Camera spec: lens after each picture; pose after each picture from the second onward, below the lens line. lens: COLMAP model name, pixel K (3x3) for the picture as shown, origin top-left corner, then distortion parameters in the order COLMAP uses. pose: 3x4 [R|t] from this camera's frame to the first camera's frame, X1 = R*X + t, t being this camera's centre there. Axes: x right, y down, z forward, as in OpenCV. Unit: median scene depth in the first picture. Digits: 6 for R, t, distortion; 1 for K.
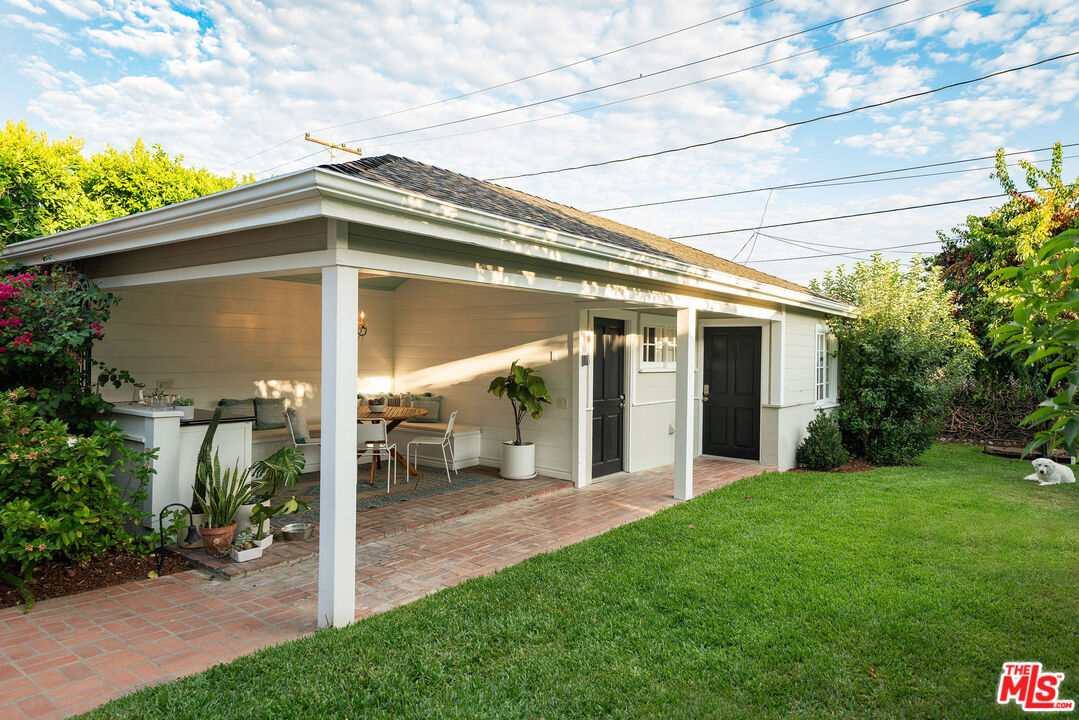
lens RADIAL K [[691.6, 0, 537.9], [0, 691.6, 361.7], [0, 0, 1]] dist [0.027004, 0.000107]
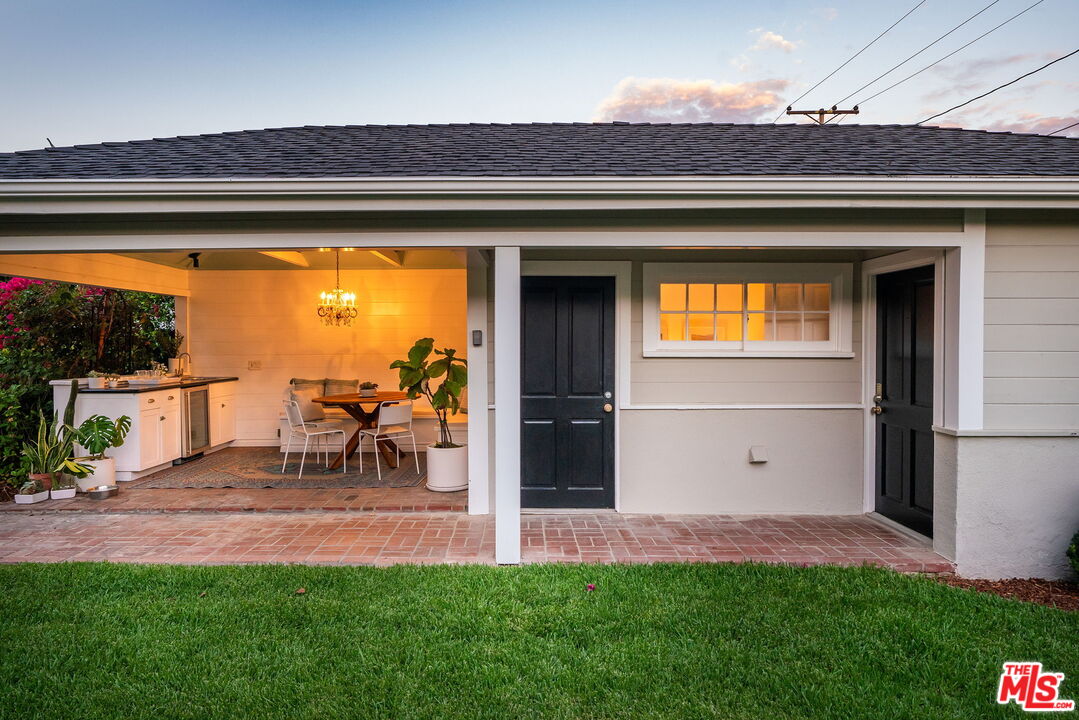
lens RADIAL K [[691.6, 0, 538.2], [0, 691.6, 359.5], [0, 0, 1]] dist [0.027004, 0.000107]
pose [[0.601997, 0.002920, -0.798493, 0.226009], [-0.004495, 0.999990, 0.000268, 0.006646], [0.798486, 0.003428, 0.602004, 0.205891]]
